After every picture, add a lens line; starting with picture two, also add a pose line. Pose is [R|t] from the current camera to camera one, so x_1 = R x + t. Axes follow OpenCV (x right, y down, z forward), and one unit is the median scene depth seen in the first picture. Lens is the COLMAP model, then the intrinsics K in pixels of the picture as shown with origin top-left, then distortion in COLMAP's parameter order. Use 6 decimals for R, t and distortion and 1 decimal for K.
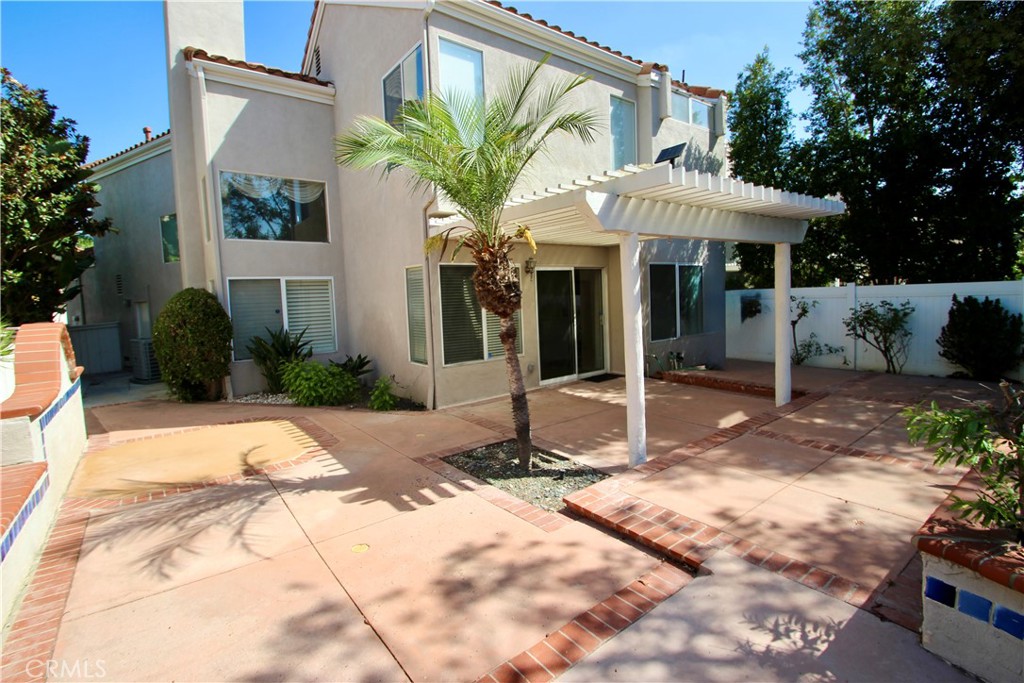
lens RADIAL K [[474.0, 0, 515.4], [0, 474.0, 327.2], [0, 0, 1]] dist [0.016069, -0.020594]
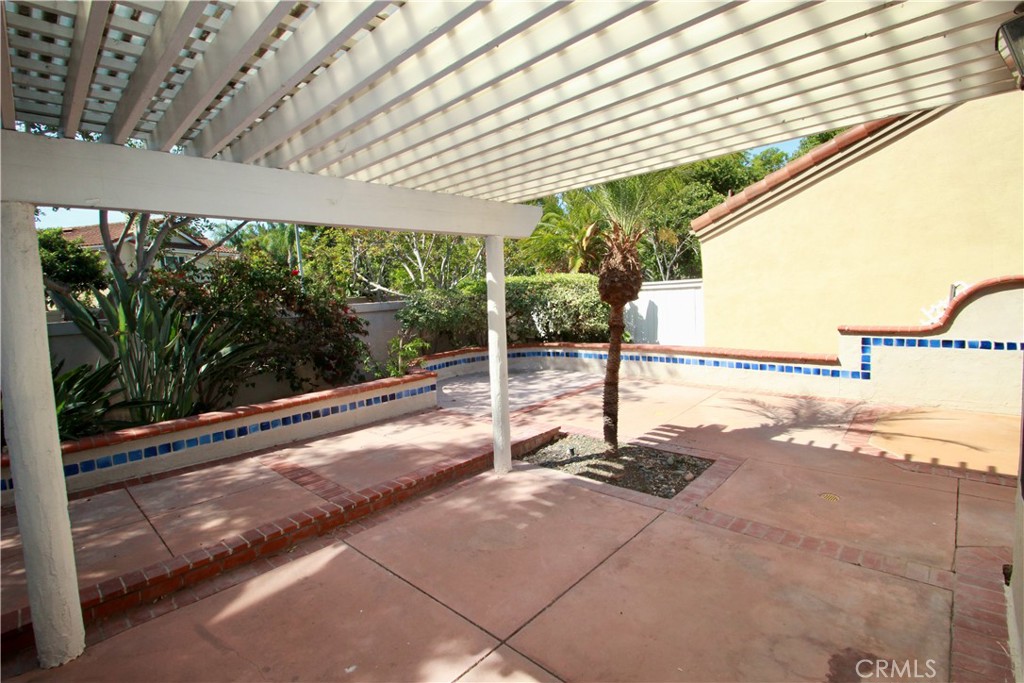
lens RADIAL K [[474.0, 0, 515.4], [0, 474.0, 327.2], [0, 0, 1]] dist [0.016069, -0.020594]
pose [[-0.982980, 0.102198, -0.152665, 0.412998], [0.078619, 0.985061, 0.153214, -0.177570], [0.166042, 0.138604, -0.976329, 2.239797]]
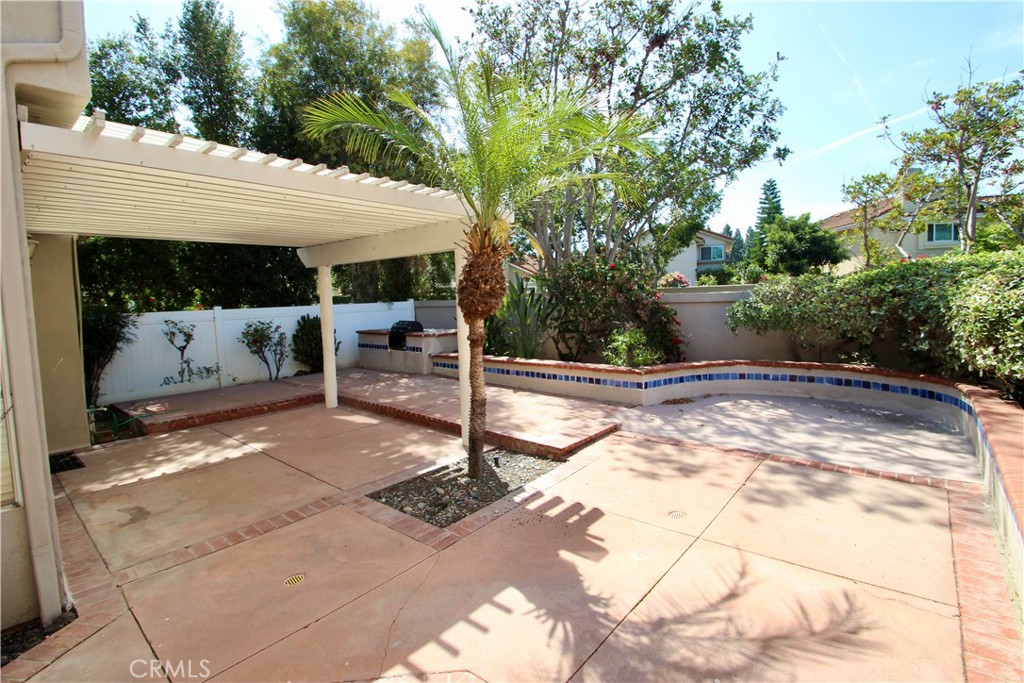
lens RADIAL K [[473.0, 0, 517.0], [0, 473.0, 328.0], [0, 0, 1]] dist [0.022178, -0.020579]
pose [[-0.202764, -0.020387, 0.979015, -1.073146], [0.111629, 0.992785, 0.043794, -0.039873], [-0.972844, 0.118166, -0.199026, 1.252480]]
